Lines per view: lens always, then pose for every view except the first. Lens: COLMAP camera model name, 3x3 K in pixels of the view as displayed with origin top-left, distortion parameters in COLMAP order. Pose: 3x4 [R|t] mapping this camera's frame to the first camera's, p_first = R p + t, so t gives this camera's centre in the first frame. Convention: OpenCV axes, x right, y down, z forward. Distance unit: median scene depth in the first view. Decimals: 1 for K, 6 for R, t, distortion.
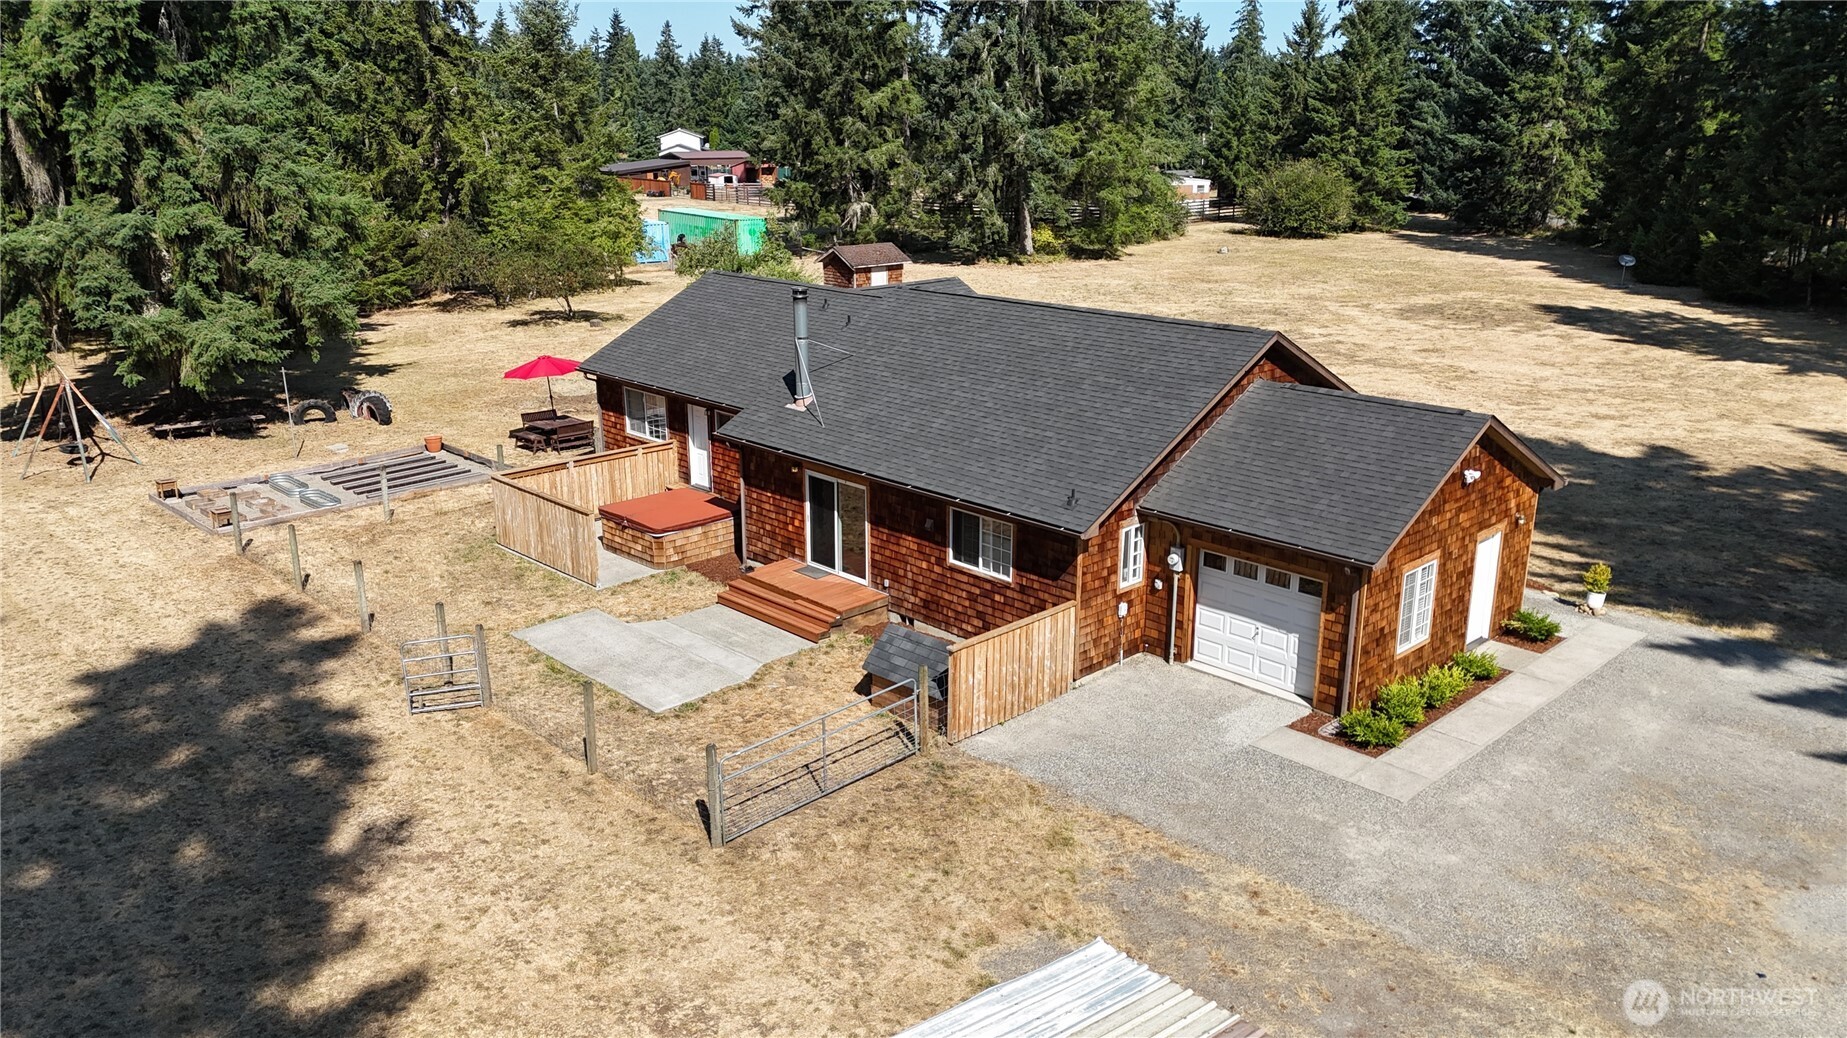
lens RADIAL K [[1352.8, 0, 921.5], [0, 1352.8, 516.7], [0, 0, 1]] dist [0.074008, -0.068636]
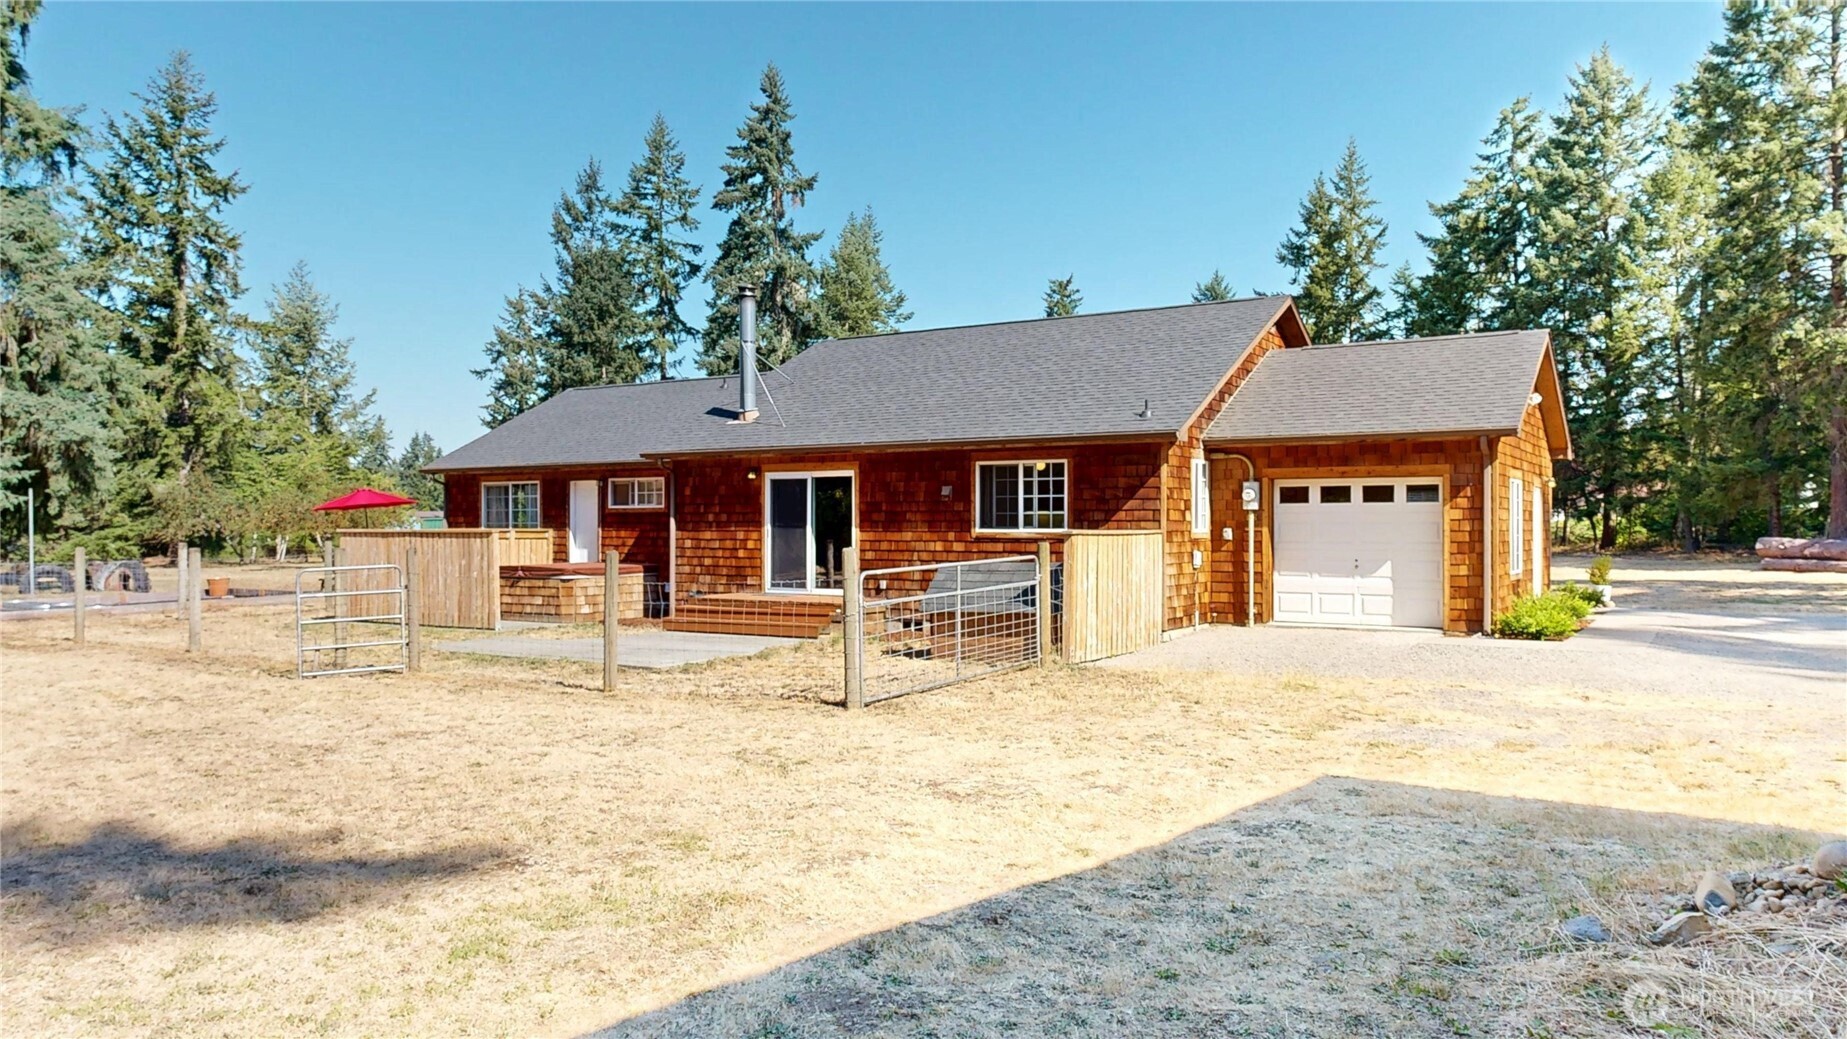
lens RADIAL K [[1287.3, 0, 922.2], [0, 1287.3, 517.1], [0, 0, 1]] dist [-0.002978, -0.000123]
pose [[0.972151, -0.003407, 0.234332, -0.179932], [0.071535, 0.956490, -0.282860, 0.225532], [-0.223172, 0.291746, 0.930096, 0.246010]]
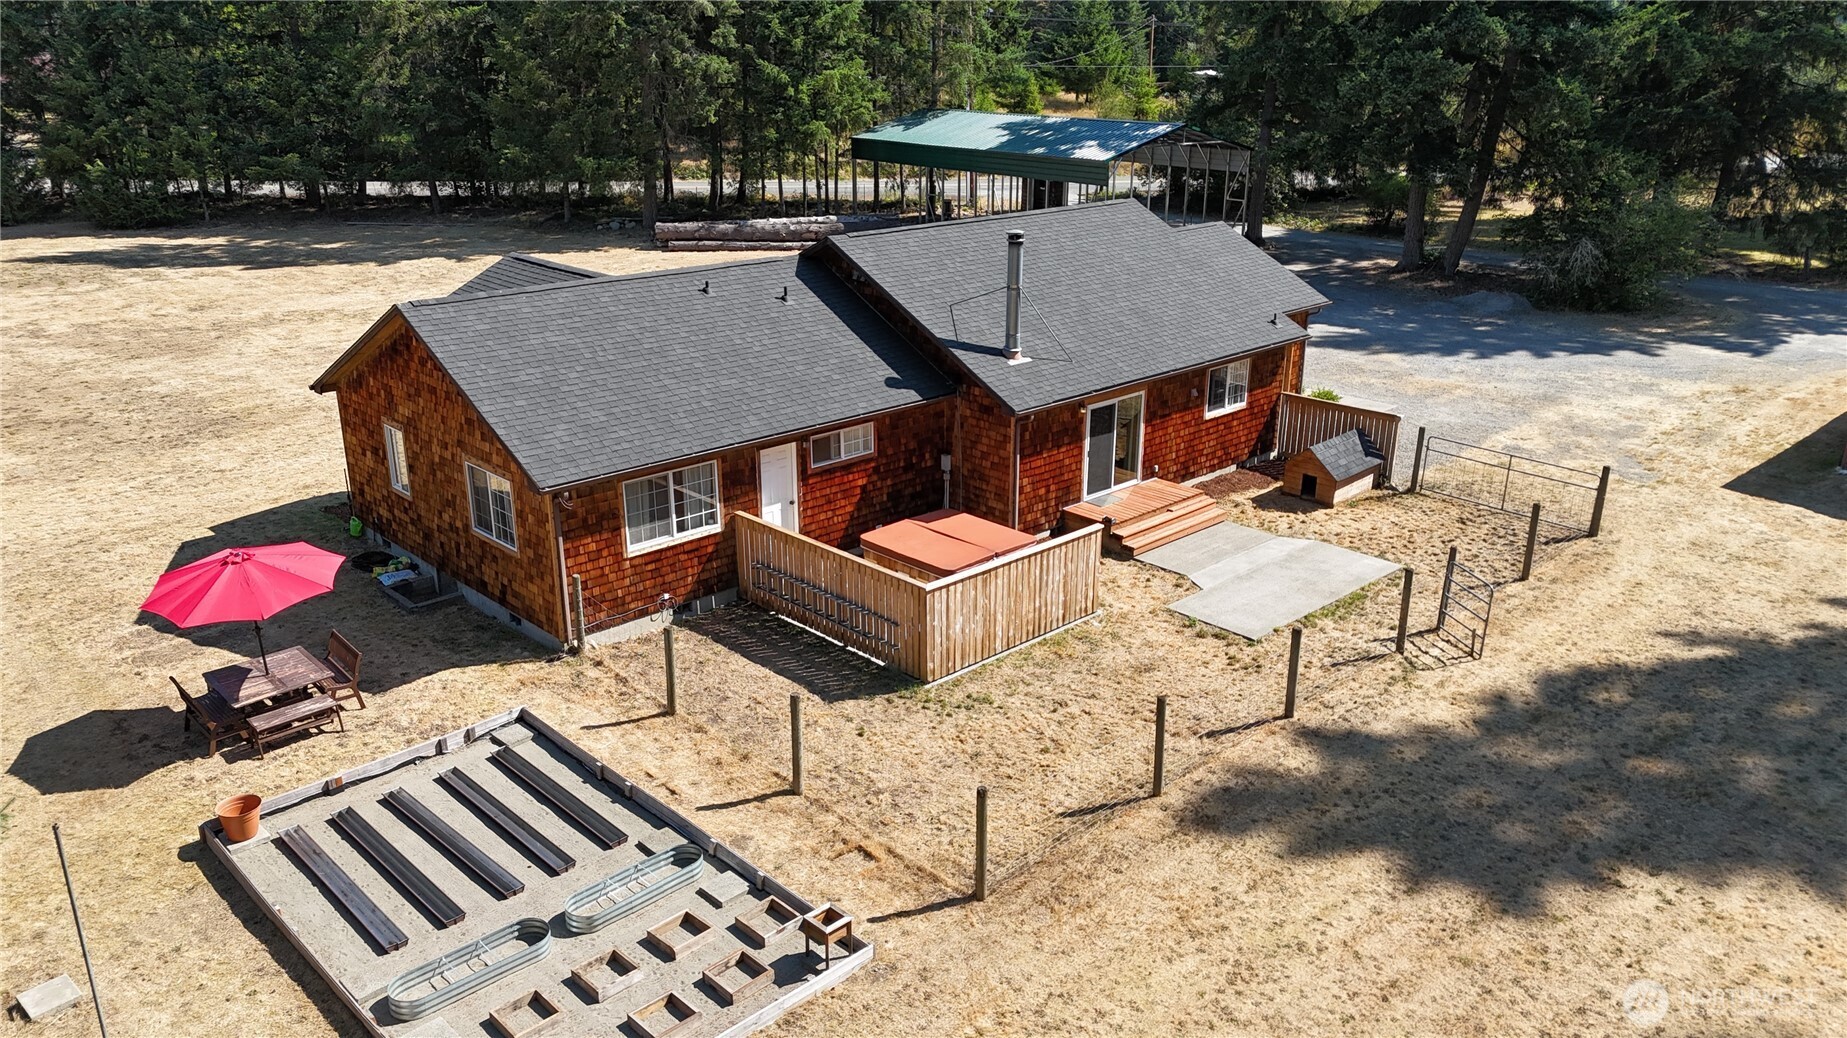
lens RADIAL K [[1352.8, 0, 917.7], [0, 1352.8, 524.8], [0, 0, 1]] dist [0.074008, -0.068636]
pose [[0.011163, -0.338898, 0.940757, -1.057048], [0.284179, 0.903097, 0.321960, -0.313129], [-0.958706, 0.263749, 0.106389, 1.045813]]
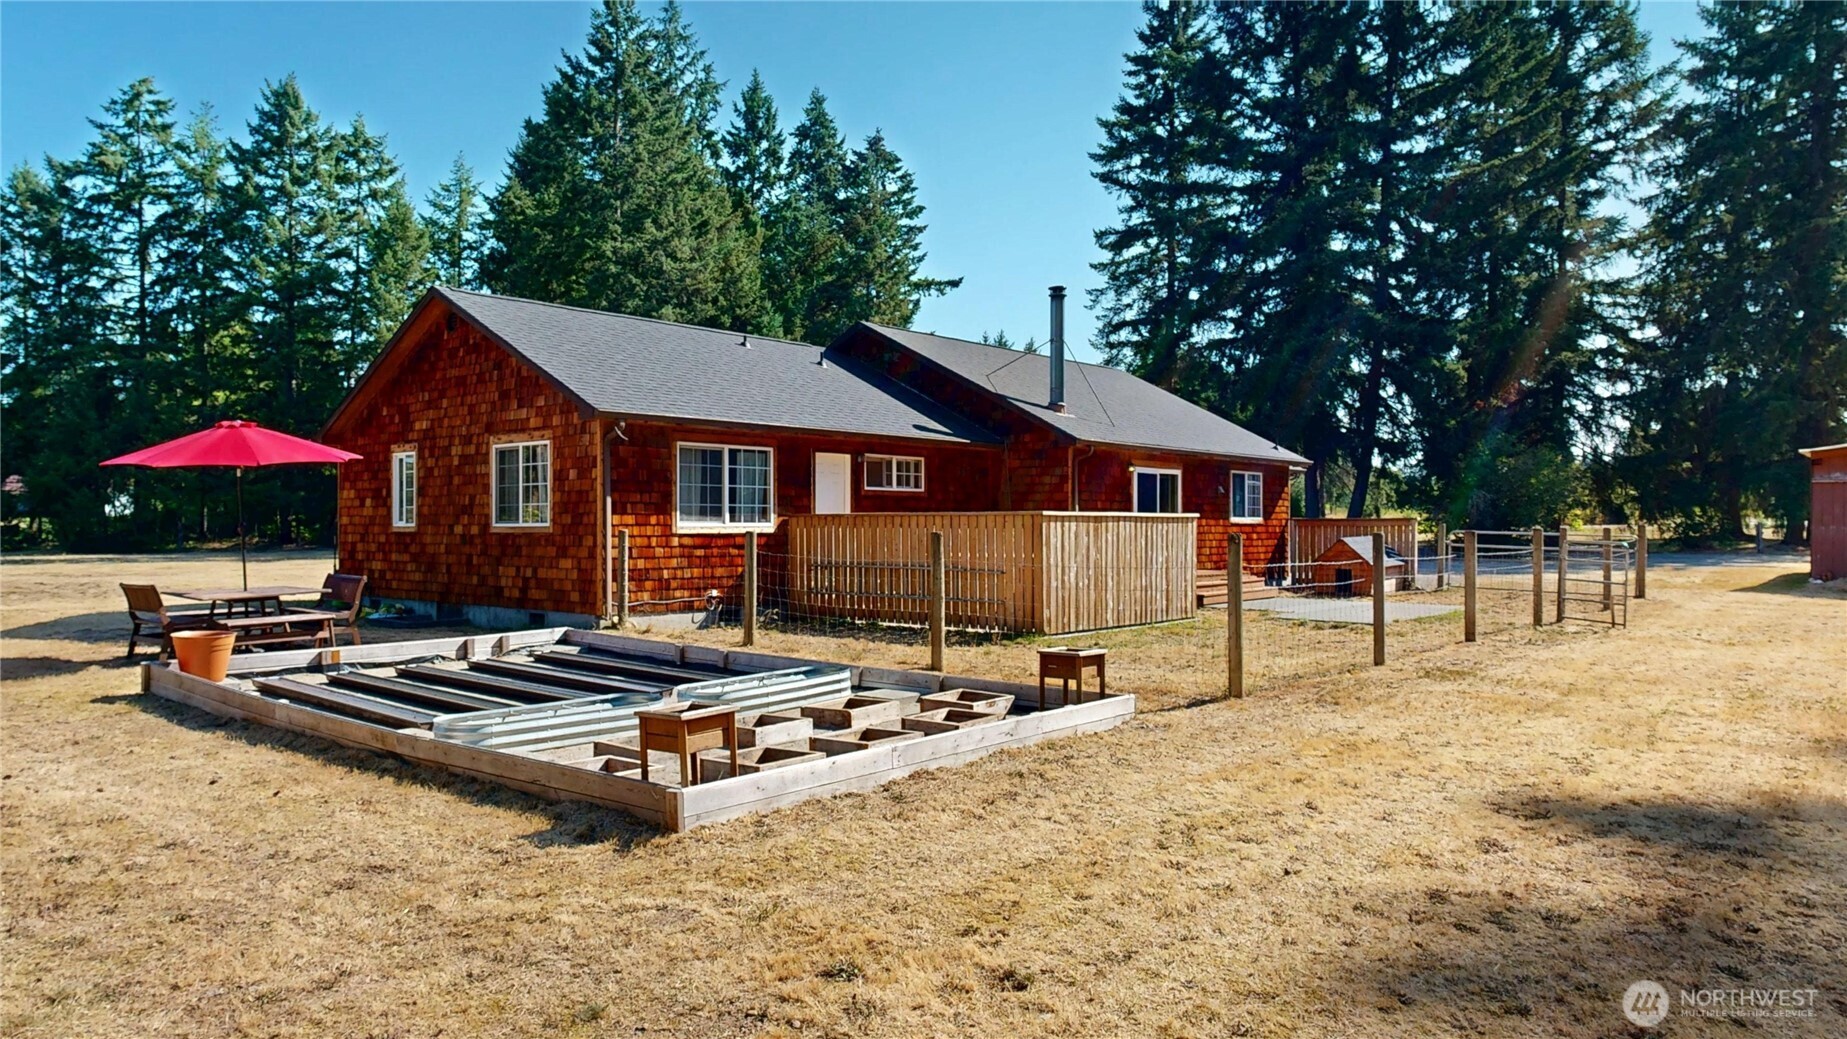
lens RADIAL K [[1205.5, 0, 916.0], [0, 1205.5, 520.7], [0, 0, 1]] dist [-0.009875, 0.010354]
pose [[-0.083582, -0.000697, 0.996501, -0.934568], [0.282543, 0.958945, 0.024369, -0.063792], [-0.955606, 0.283591, -0.079954, 1.237584]]
